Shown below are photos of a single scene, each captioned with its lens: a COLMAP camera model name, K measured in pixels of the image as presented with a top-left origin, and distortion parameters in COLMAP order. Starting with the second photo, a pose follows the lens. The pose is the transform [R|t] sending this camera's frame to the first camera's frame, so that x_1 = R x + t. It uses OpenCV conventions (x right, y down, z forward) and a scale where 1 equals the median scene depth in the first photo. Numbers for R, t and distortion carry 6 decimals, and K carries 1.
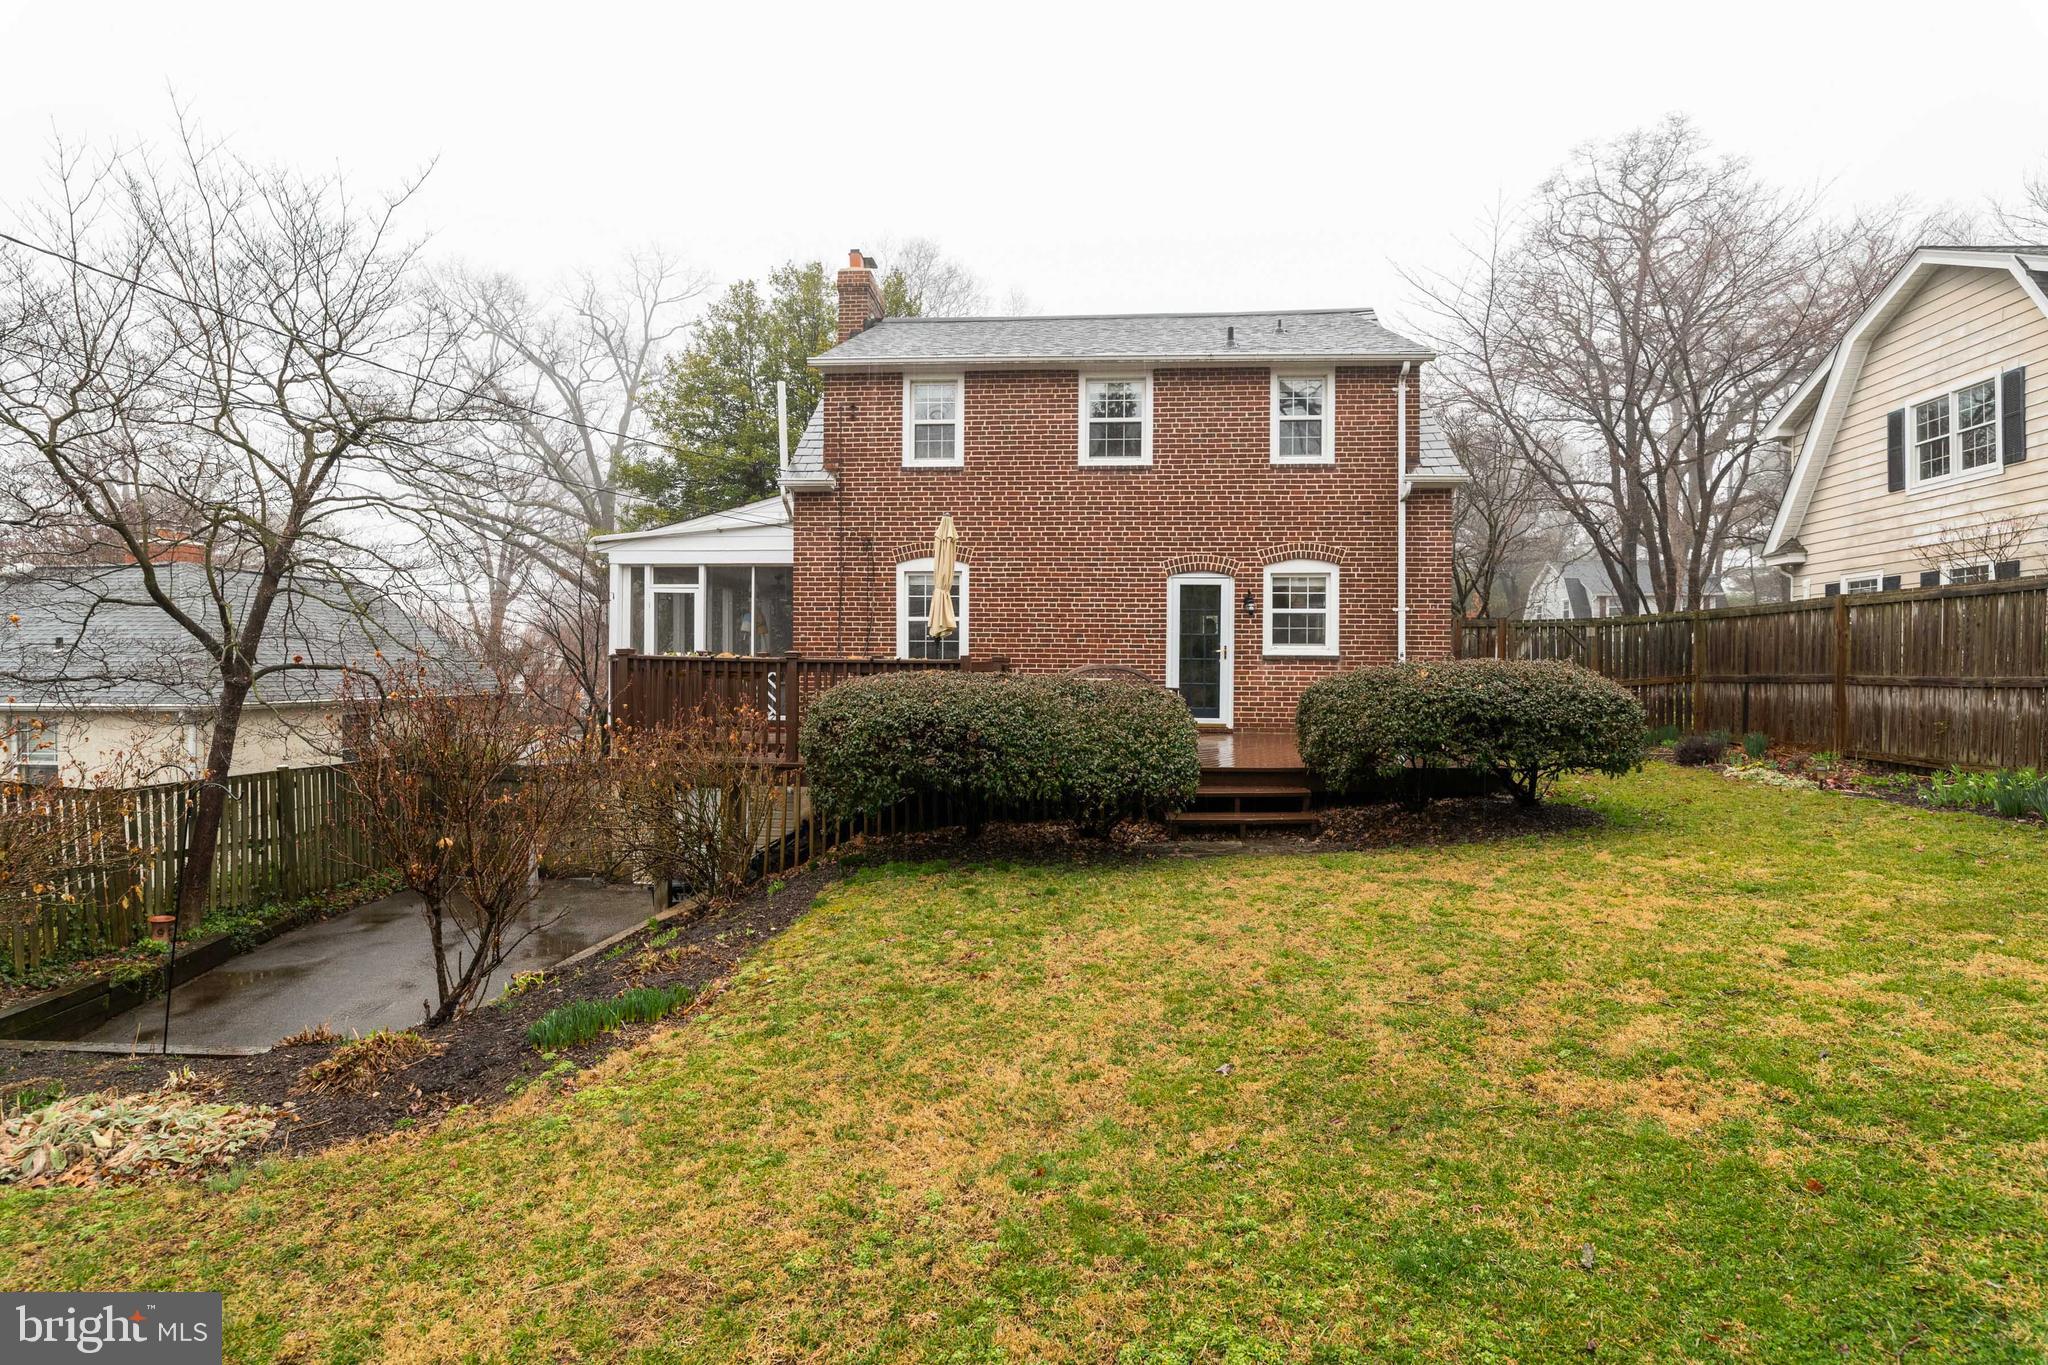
lens RADIAL K [[909.4, 0, 1035.3], [0, 909.4, 666.1], [0, 0, 1]] dist [-0.000483, -0.012755]
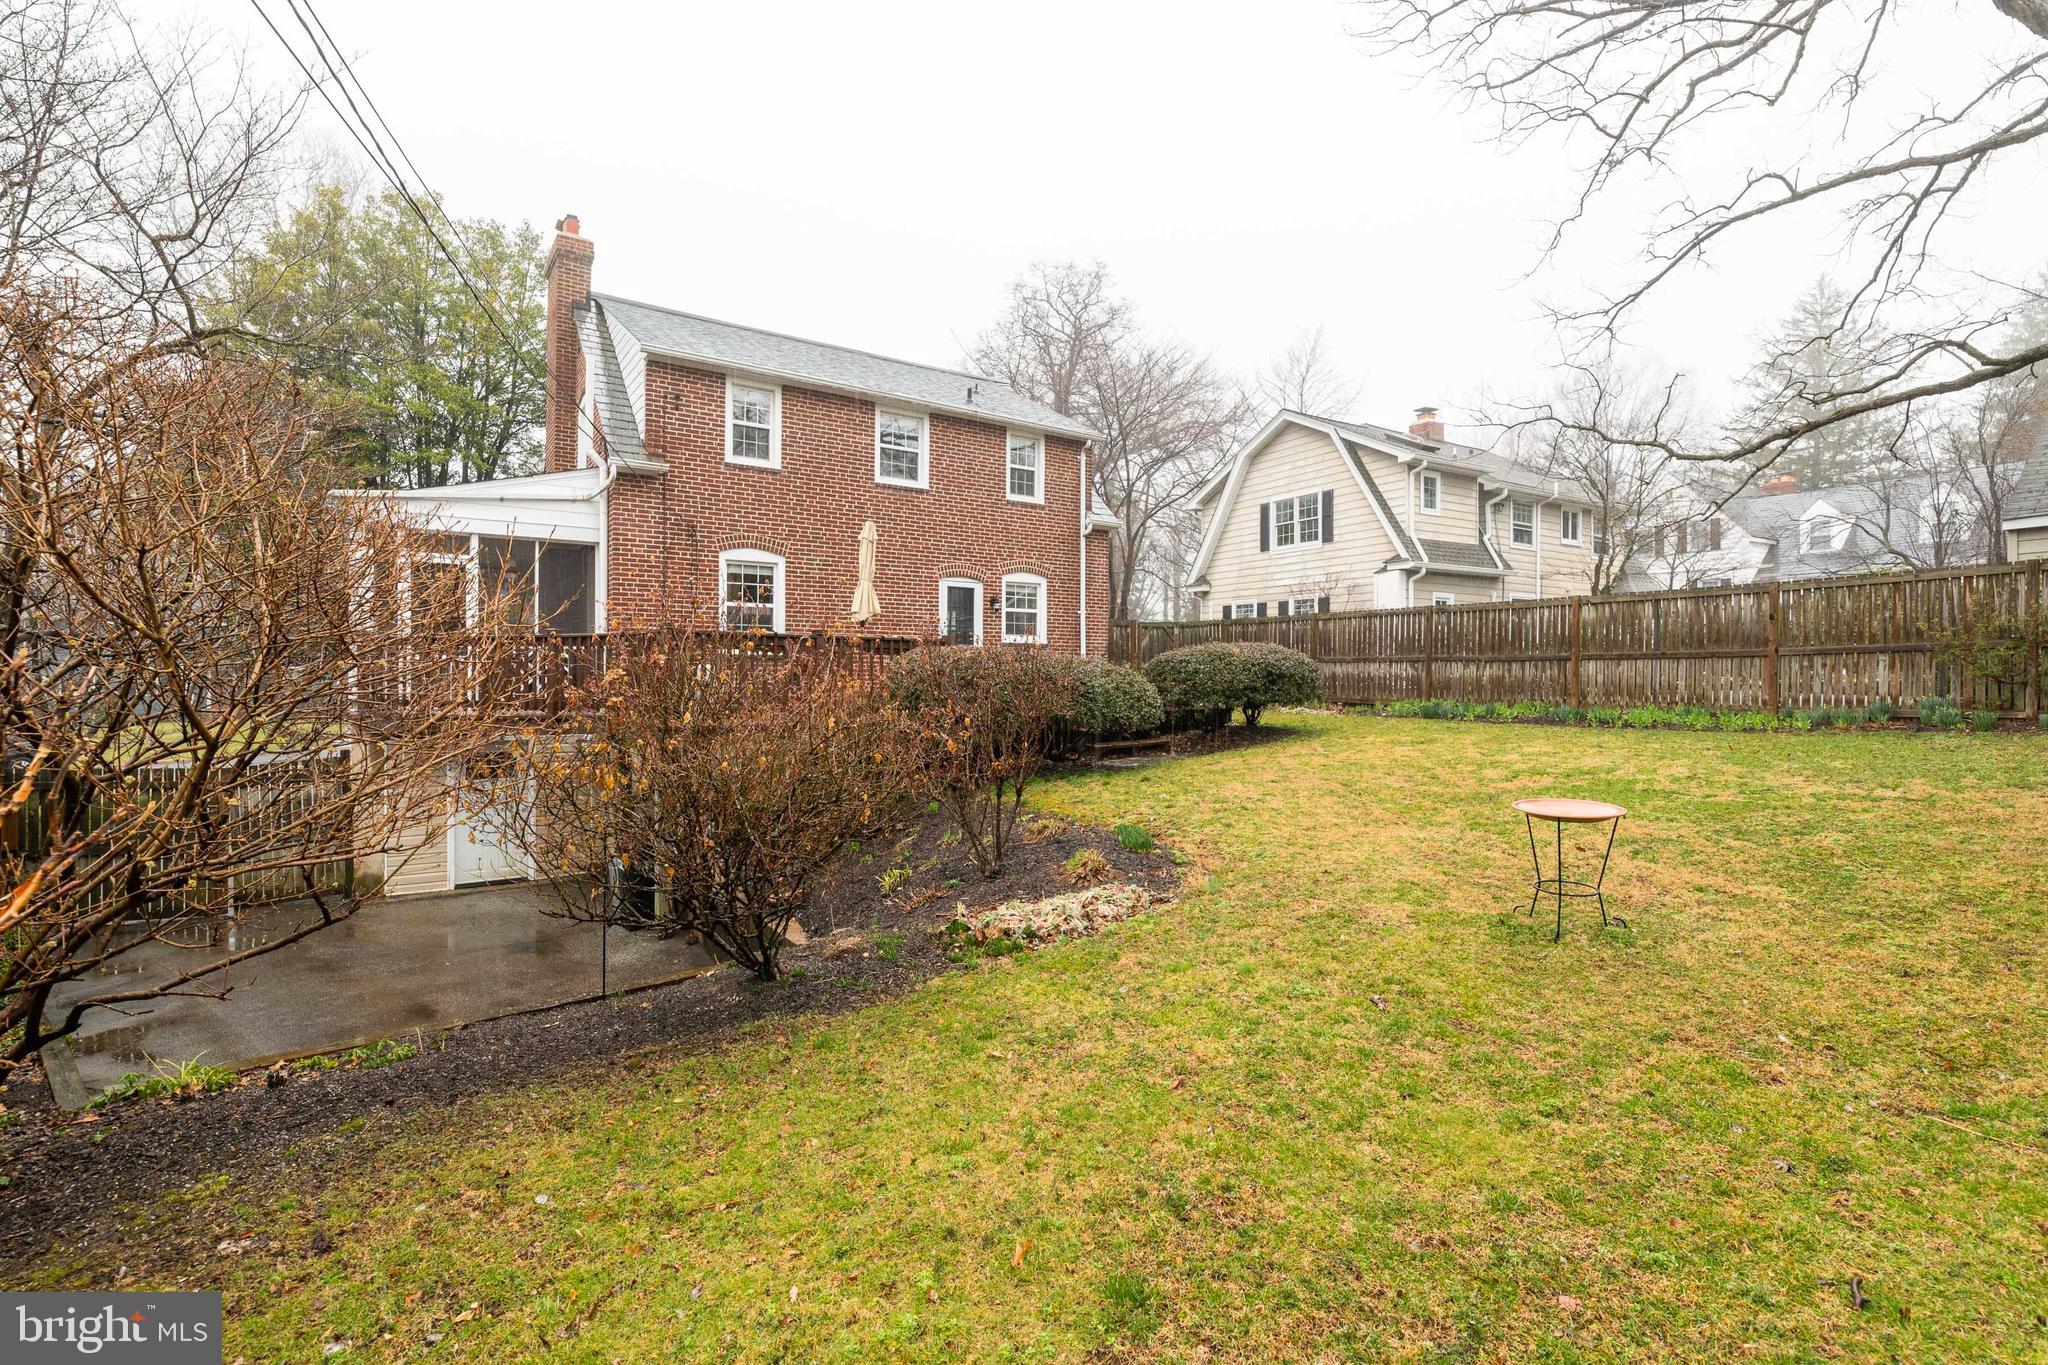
lens RADIAL K [[909.4, 0, 1035.3], [0, 909.4, 666.1], [0, 0, 1]] dist [-0.000483, -0.012755]
pose [[0.782537, 0.000472, 0.622604, -0.526440], [-0.001598, 0.999998, 0.001250, 0.020181], [-0.622602, -0.001973, 0.782536, -0.069133]]
